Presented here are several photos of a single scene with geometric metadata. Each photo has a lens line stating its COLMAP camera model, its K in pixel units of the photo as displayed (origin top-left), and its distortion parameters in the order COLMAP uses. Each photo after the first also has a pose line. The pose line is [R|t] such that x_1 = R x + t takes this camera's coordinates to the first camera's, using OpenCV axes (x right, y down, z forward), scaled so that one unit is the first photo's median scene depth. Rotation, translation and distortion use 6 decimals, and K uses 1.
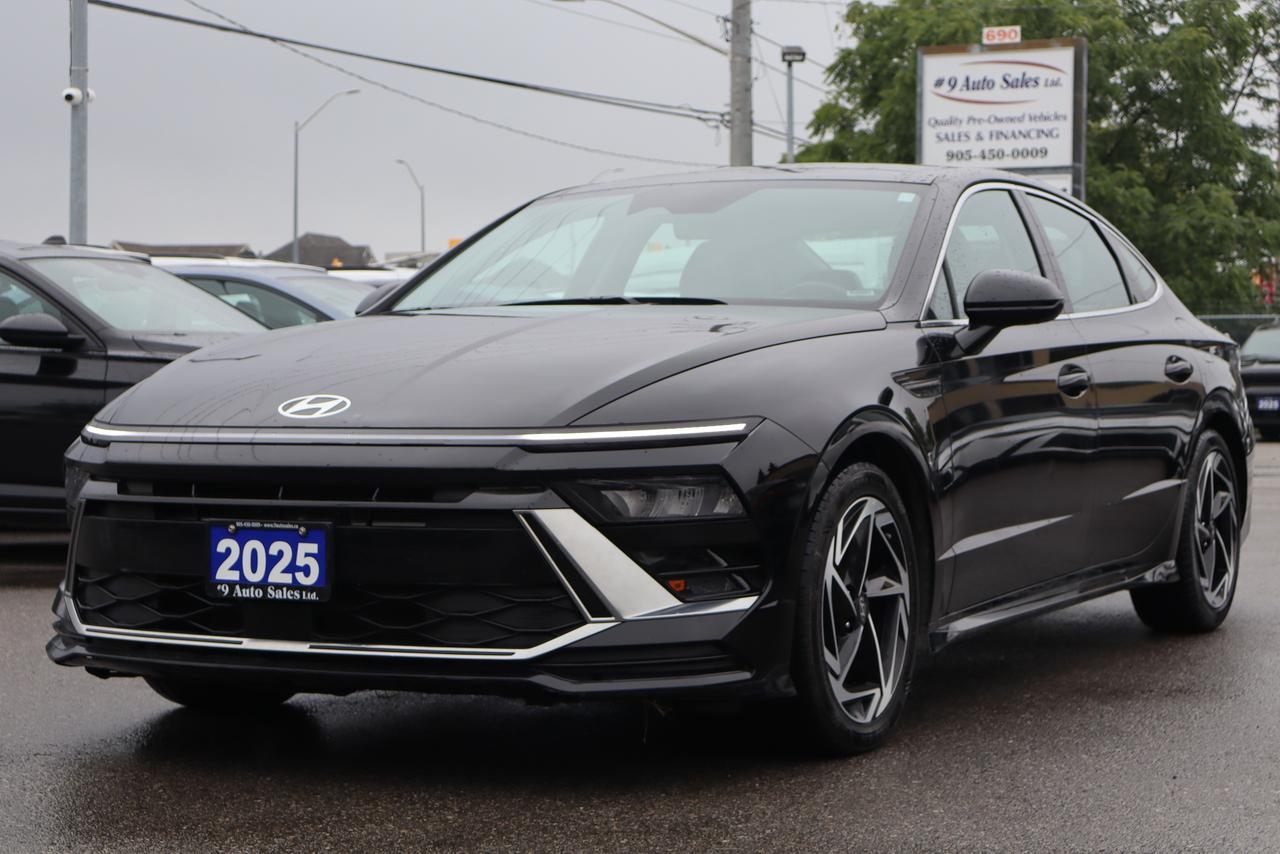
lens RADIAL K [[2519.3, 0, 640.1], [0, 2519.3, 427.3], [0, 0, 1]] dist [-0.046654, 0.000000]
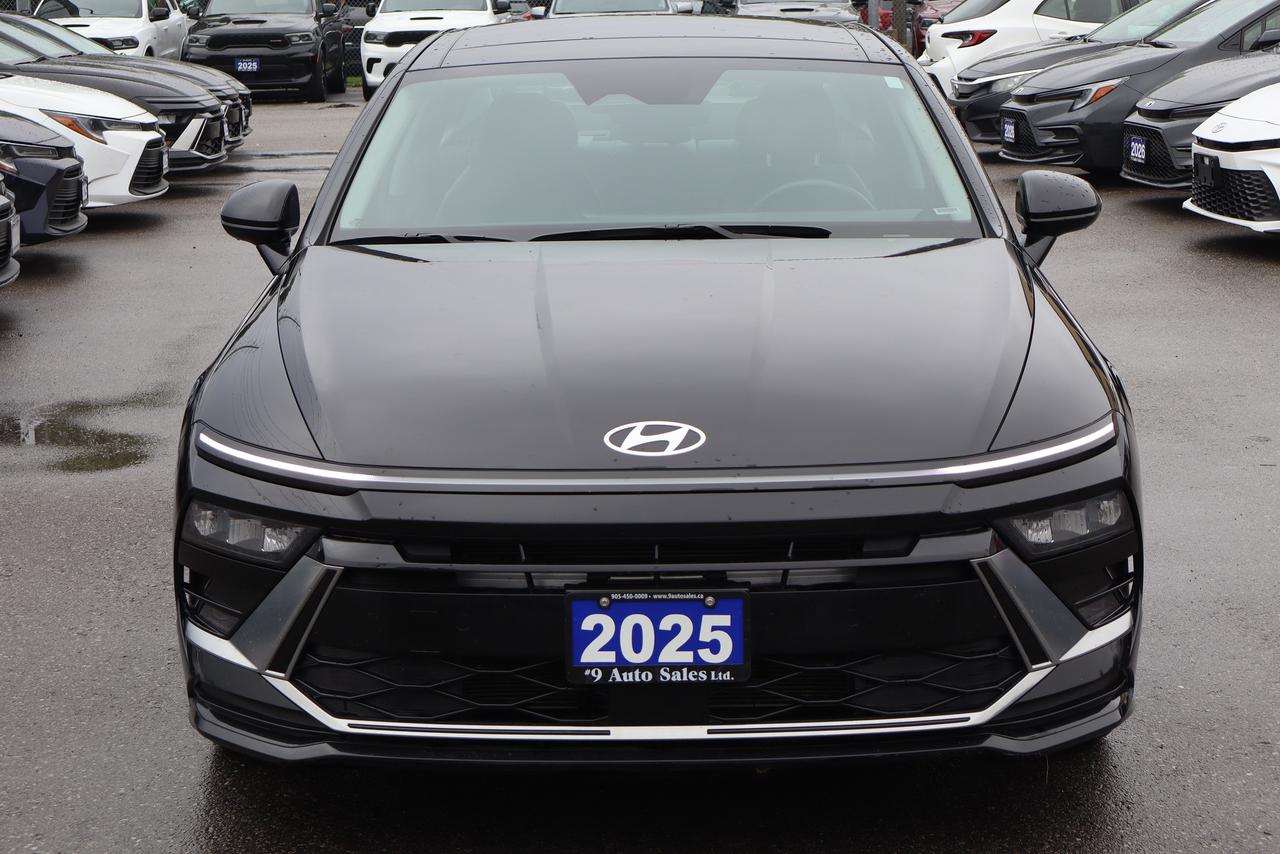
lens RADIAL K [[2519.3, 0, 640.7], [0, 2519.3, 427.1], [0, 0, 1]] dist [-0.046654, 0.000000]
pose [[0.881138, -0.088468, 0.464510, -0.533401], [0.015338, 0.987173, 0.158916, -0.147996], [-0.472611, -0.132902, 0.871192, 0.286241]]
